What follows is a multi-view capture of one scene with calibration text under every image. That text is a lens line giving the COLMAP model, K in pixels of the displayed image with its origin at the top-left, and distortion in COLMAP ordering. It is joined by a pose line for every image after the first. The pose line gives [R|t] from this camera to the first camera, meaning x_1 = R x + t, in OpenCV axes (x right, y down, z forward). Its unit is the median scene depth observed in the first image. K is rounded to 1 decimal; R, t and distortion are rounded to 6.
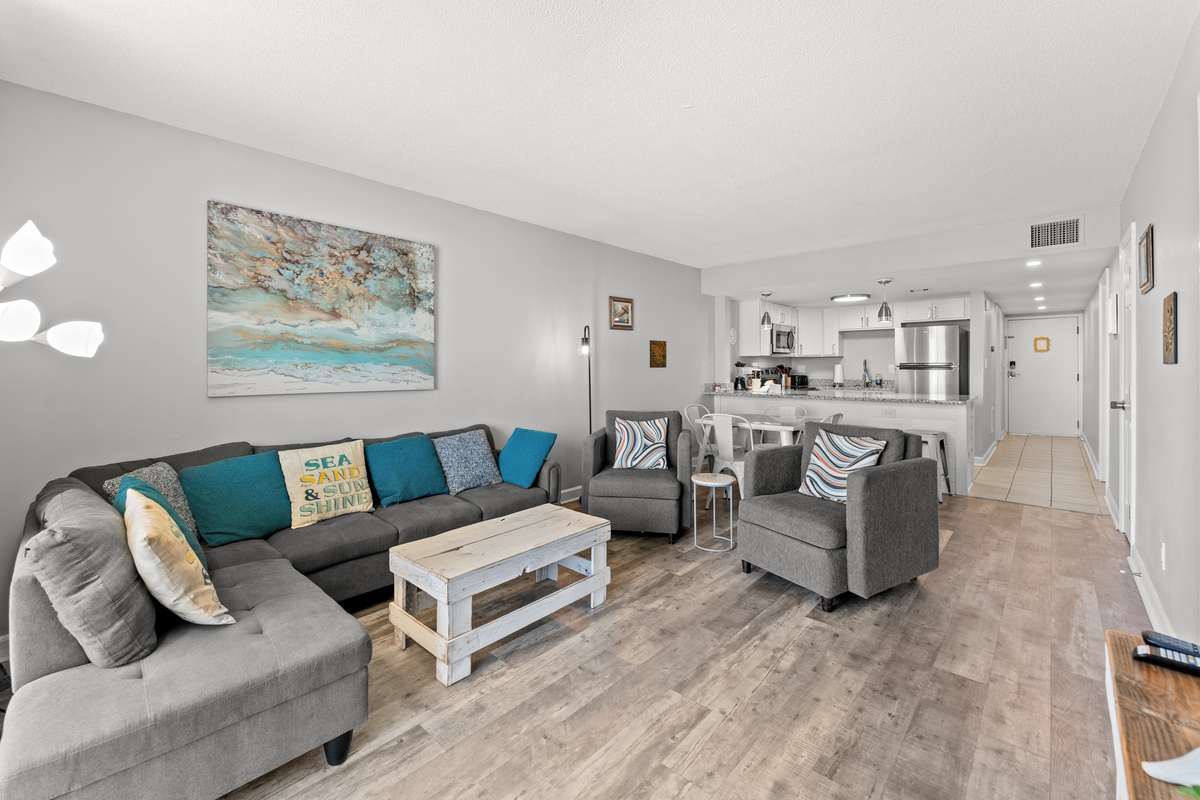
lens RADIAL K [[492.4, 0, 607.4], [0, 492.4, 373.1], [0, 0, 1]] dist [-0.001510, -0.000227]
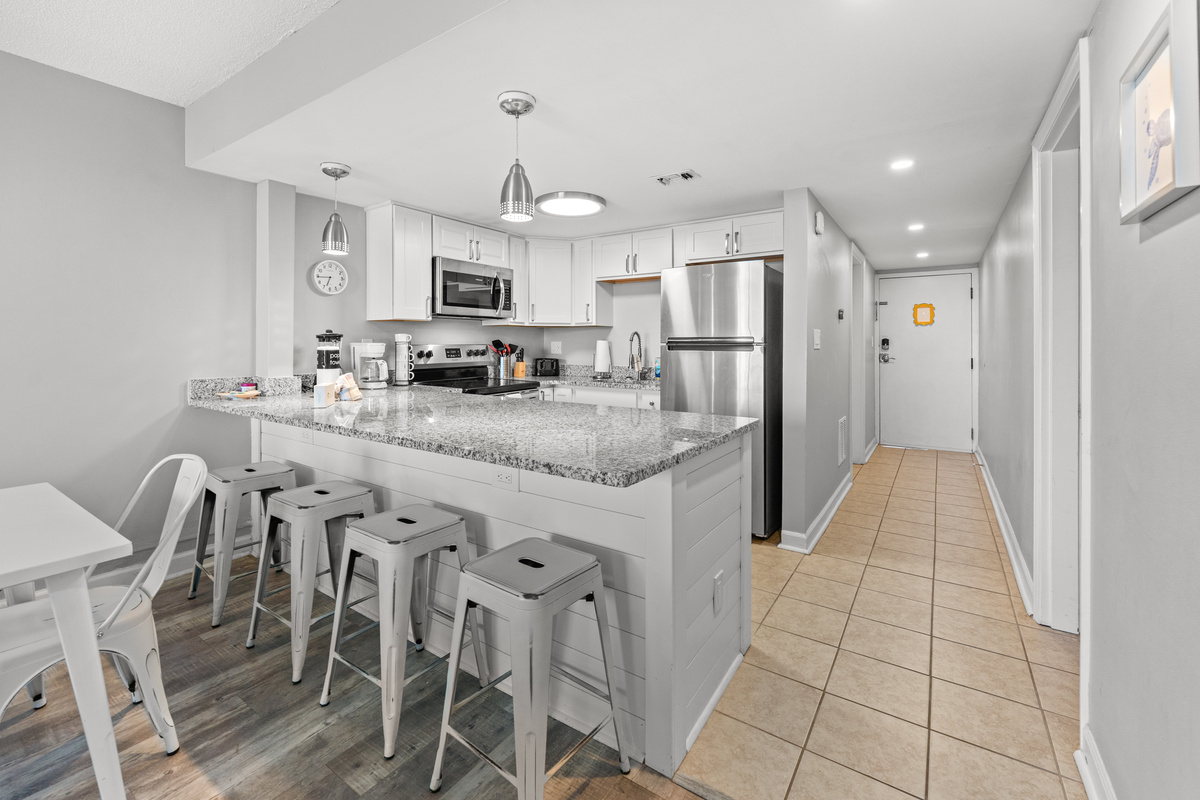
lens RADIAL K [[505.5, 0, 596.6], [0, 505.5, 346.0], [0, 0, 1]] dist [-0.002508, -0.000308]
pose [[0.990366, 0.008528, 0.138210, 0.784593], [-0.007186, 0.999922, -0.010201, -0.009710], [-0.138286, 0.009110, 0.990350, 0.858718]]
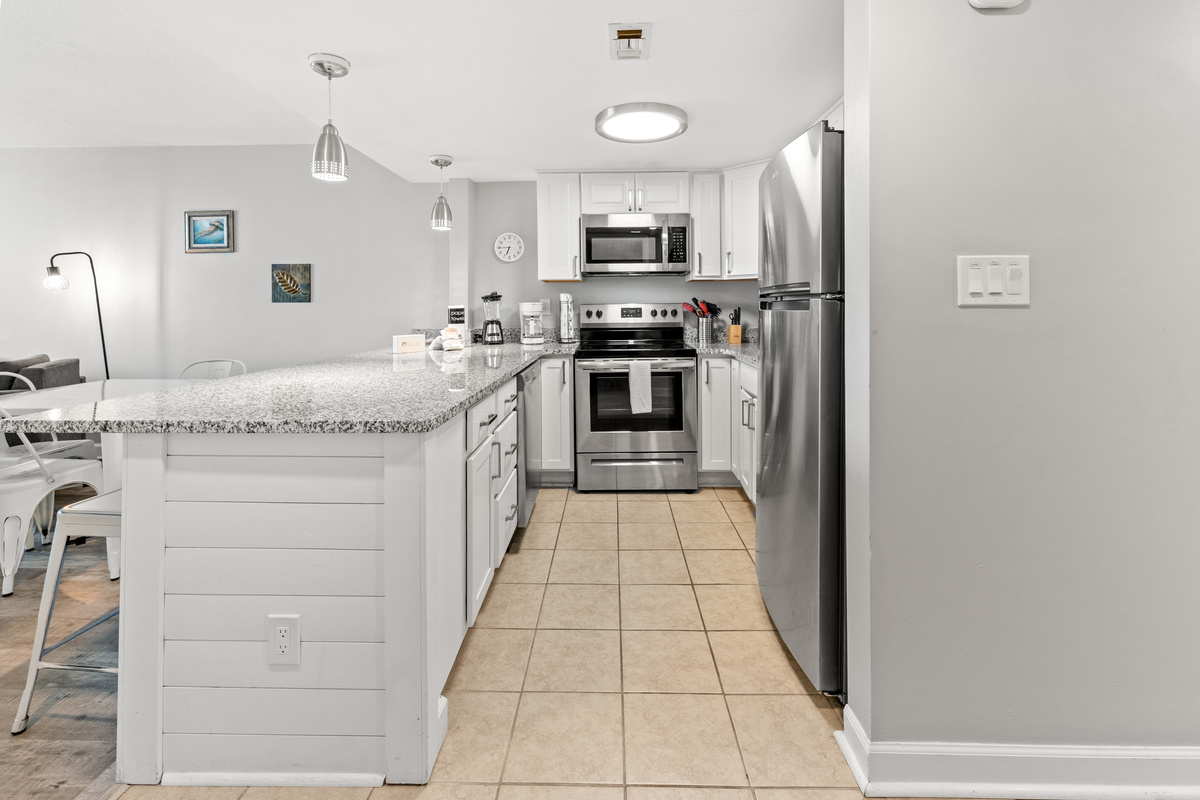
lens RADIAL K [[514.9, 0, 604.6], [0, 514.9, 303.9], [0, 0, 1]] dist [-0.000200, -0.000079]
pose [[0.654703, -0.000012, -0.755886, 1.361526], [-0.010658, 0.999900, -0.009248, -0.010655], [0.755811, 0.014111, 0.654638, 1.241438]]
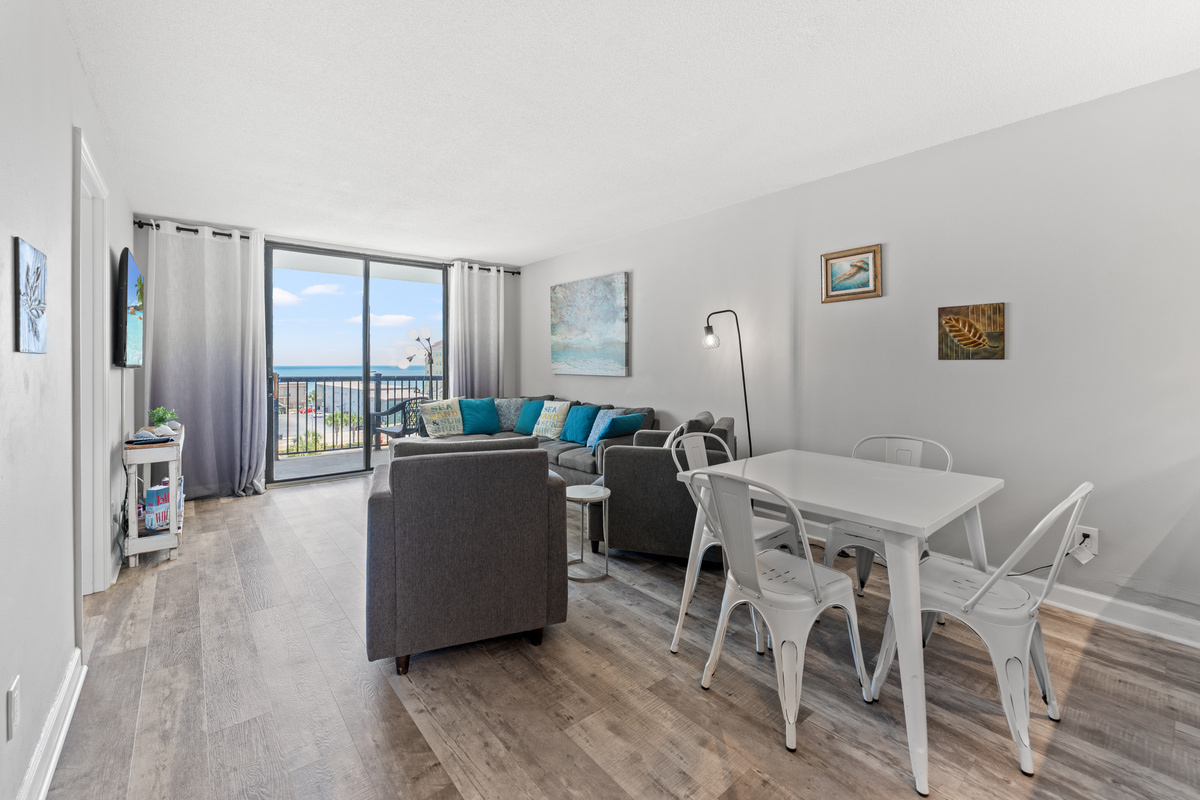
lens RADIAL K [[501.0, 0, 598.0], [0, 501.0, 368.7], [0, 0, 1]] dist [-0.002161, -0.000186]
pose [[-0.147102, 0.014746, -0.989011, 0.940828], [-0.010653, 0.999807, 0.016491, -0.009835], [0.989064, 0.012962, -0.146917, 1.022031]]
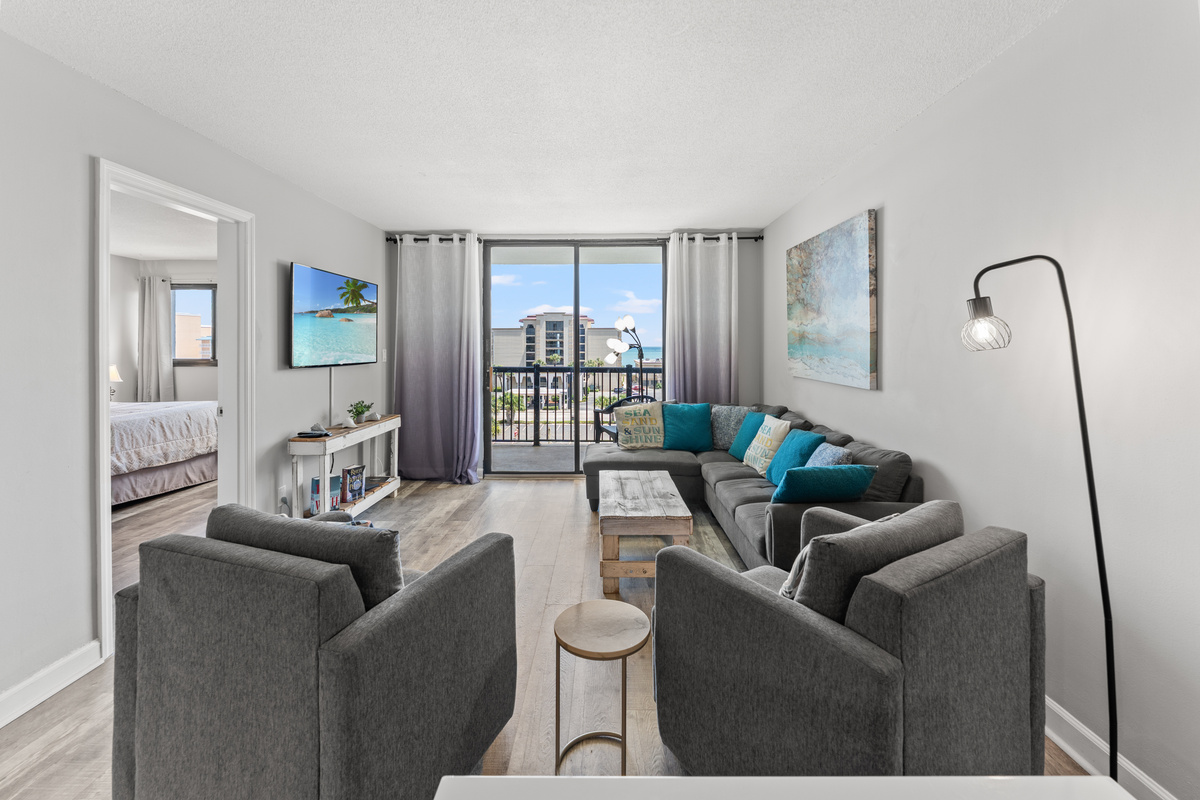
lens RADIAL K [[505.5, 0, 596.6], [0, 505.5, 346.0], [0, 0, 1]] dist [-0.002508, -0.000308]
pose [[-0.753782, 0.007569, -0.657082, 0.468232], [-0.002494, 0.999894, 0.014379, -0.043802], [0.657120, 0.012477, -0.753682, 1.197939]]
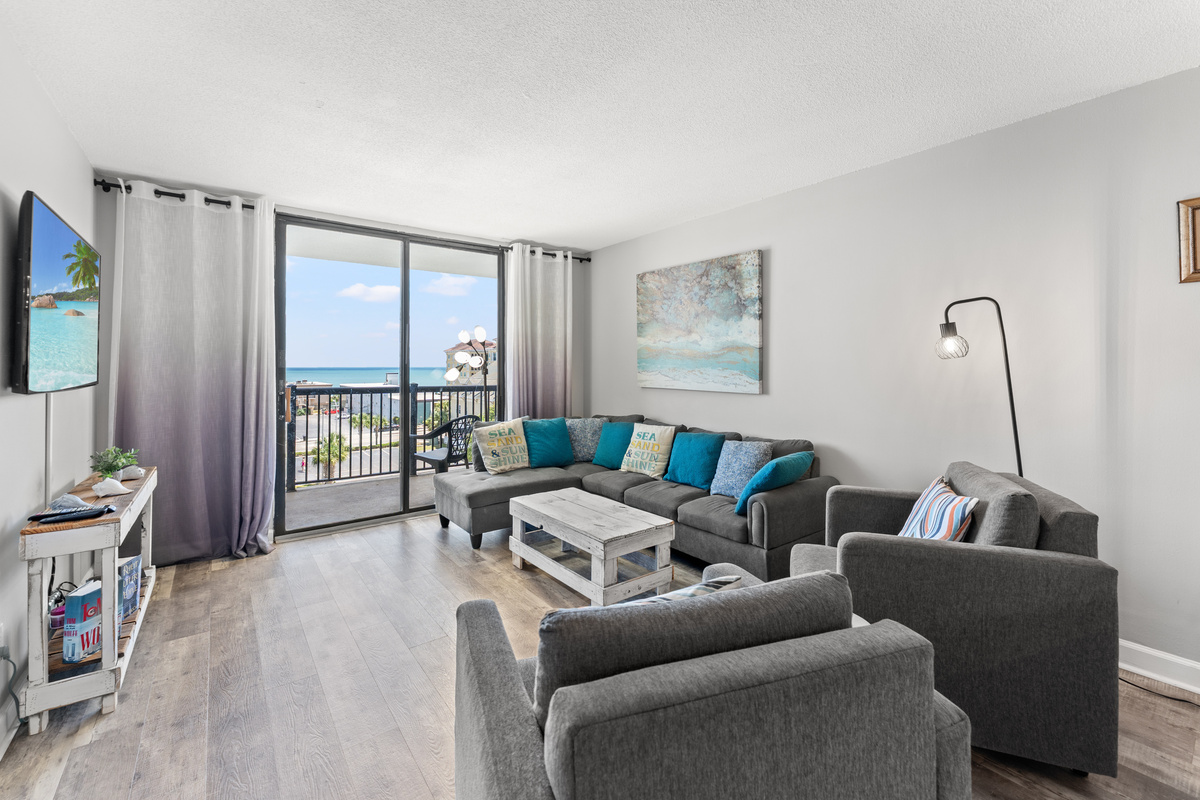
lens RADIAL K [[500.3, 0, 594.1], [0, 500.3, 364.7], [0, 0, 1]] dist [-0.000492, -0.000506]
pose [[-0.190427, 0.004721, -0.981690, 0.634897], [-0.010660, 0.999920, 0.006877, -0.027008], [0.981644, 0.011775, -0.190361, 0.782870]]
